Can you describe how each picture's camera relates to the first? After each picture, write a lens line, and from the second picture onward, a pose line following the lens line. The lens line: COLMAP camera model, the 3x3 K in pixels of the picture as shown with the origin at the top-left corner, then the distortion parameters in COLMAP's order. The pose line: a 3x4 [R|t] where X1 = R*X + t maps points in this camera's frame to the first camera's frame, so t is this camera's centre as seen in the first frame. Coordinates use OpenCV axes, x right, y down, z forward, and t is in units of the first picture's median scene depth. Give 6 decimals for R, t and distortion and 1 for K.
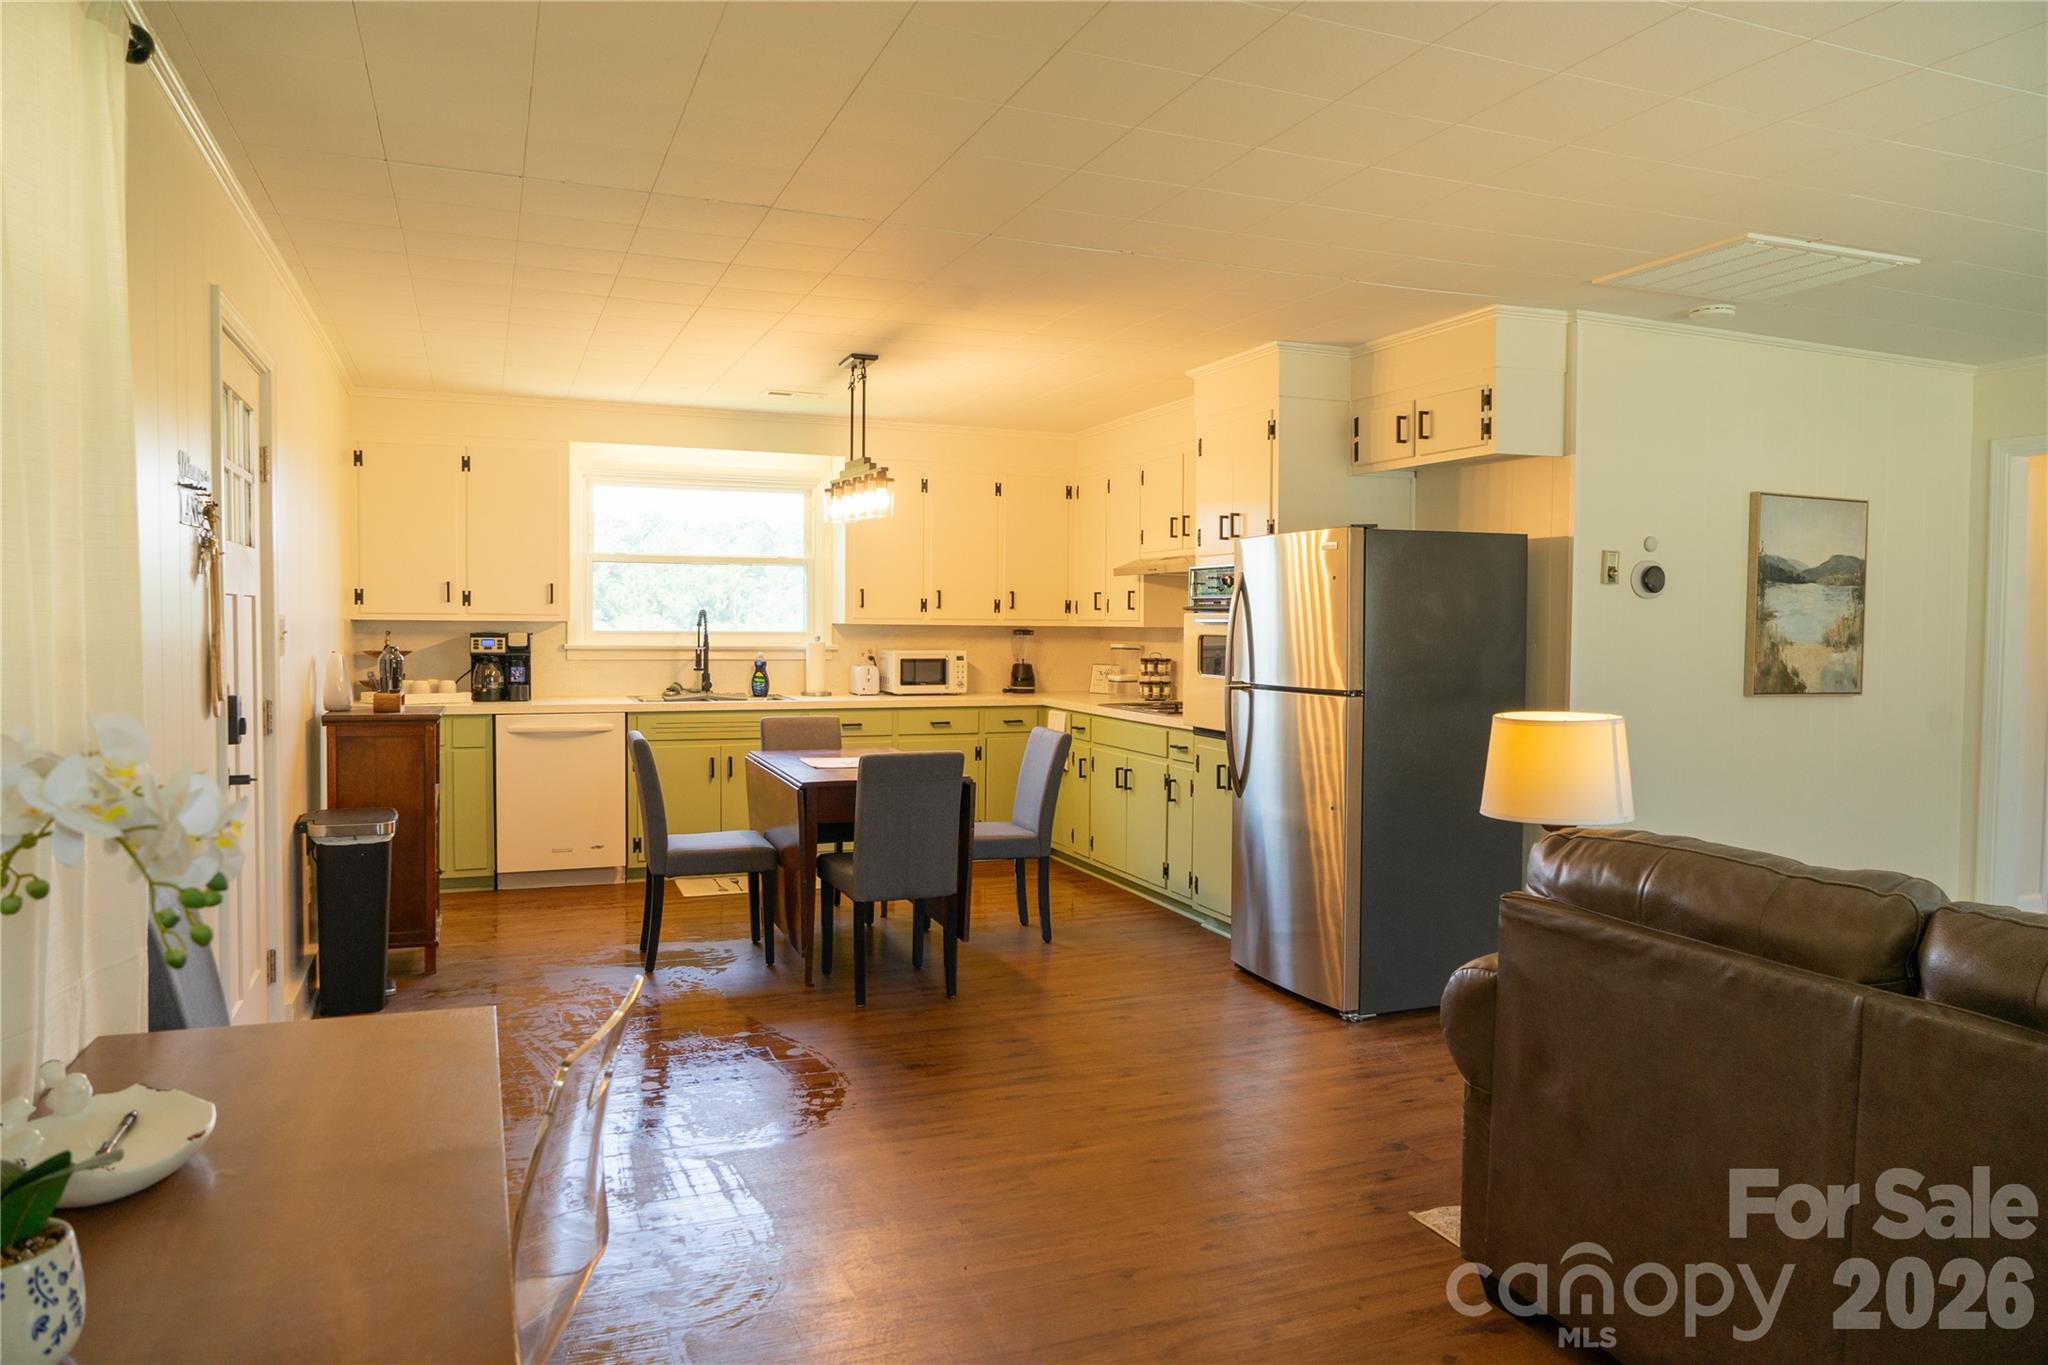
lens RADIAL K [[1388.1, 0, 1031.6], [0, 1388.1, 676.3], [0, 0, 1]] dist [-0.017995, 0.002795]
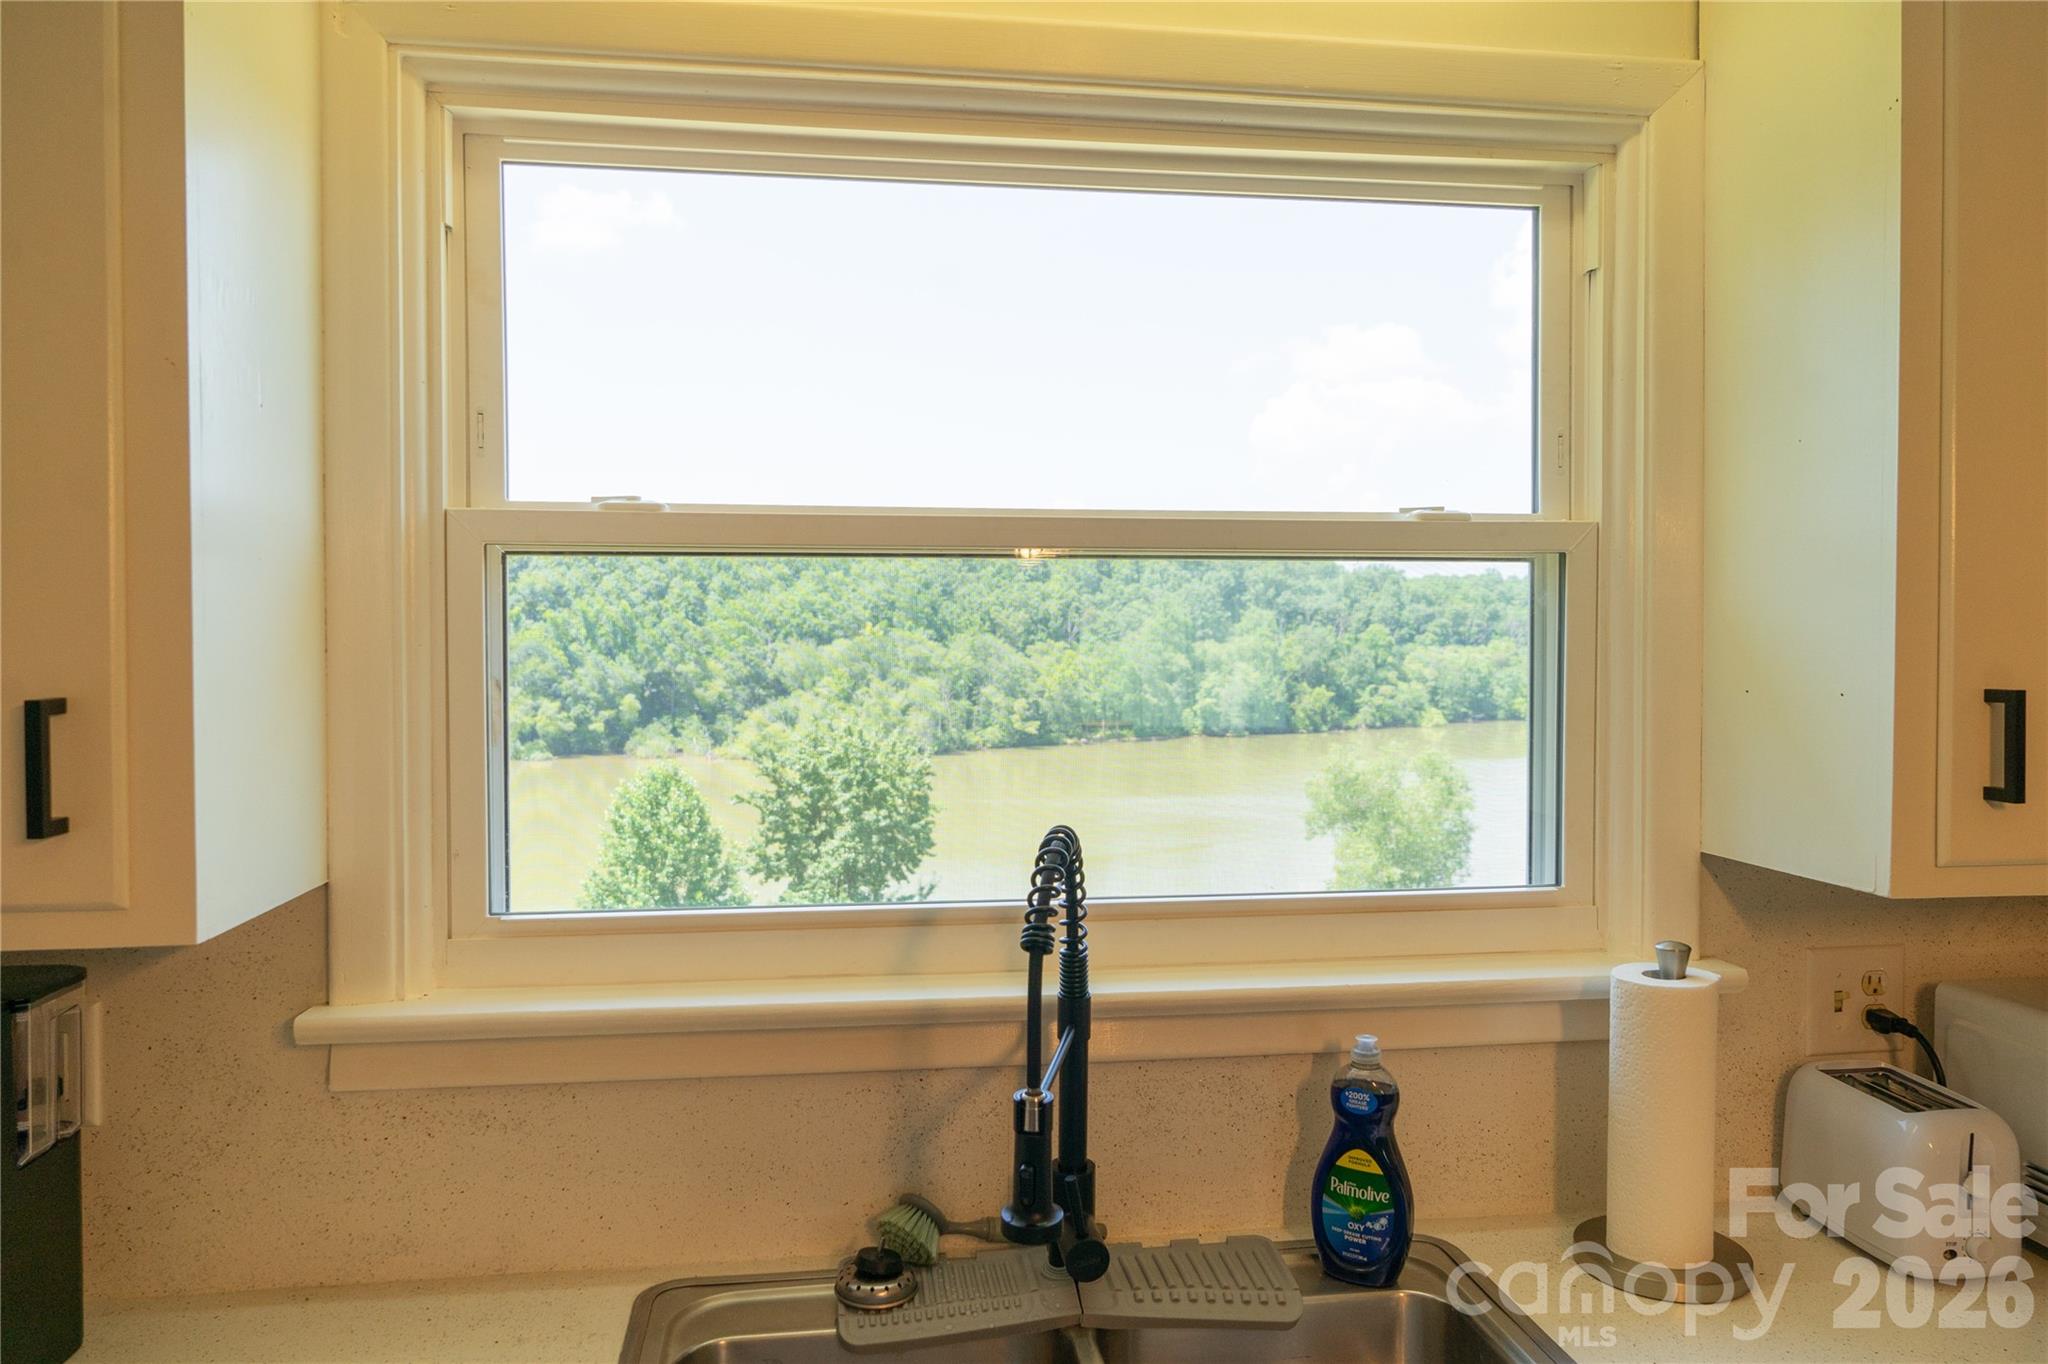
lens RADIAL K [[1444.8, 0, 1033.7], [0, 1444.8, 677.8], [0, 0, 1]] dist [-0.023413, 0.002150]
pose [[0.972599, -0.001851, -0.232480, -0.202771], [-0.000756, 0.999938, -0.011124, -0.065077], [0.232486, 0.010995, 0.972538, 0.844441]]
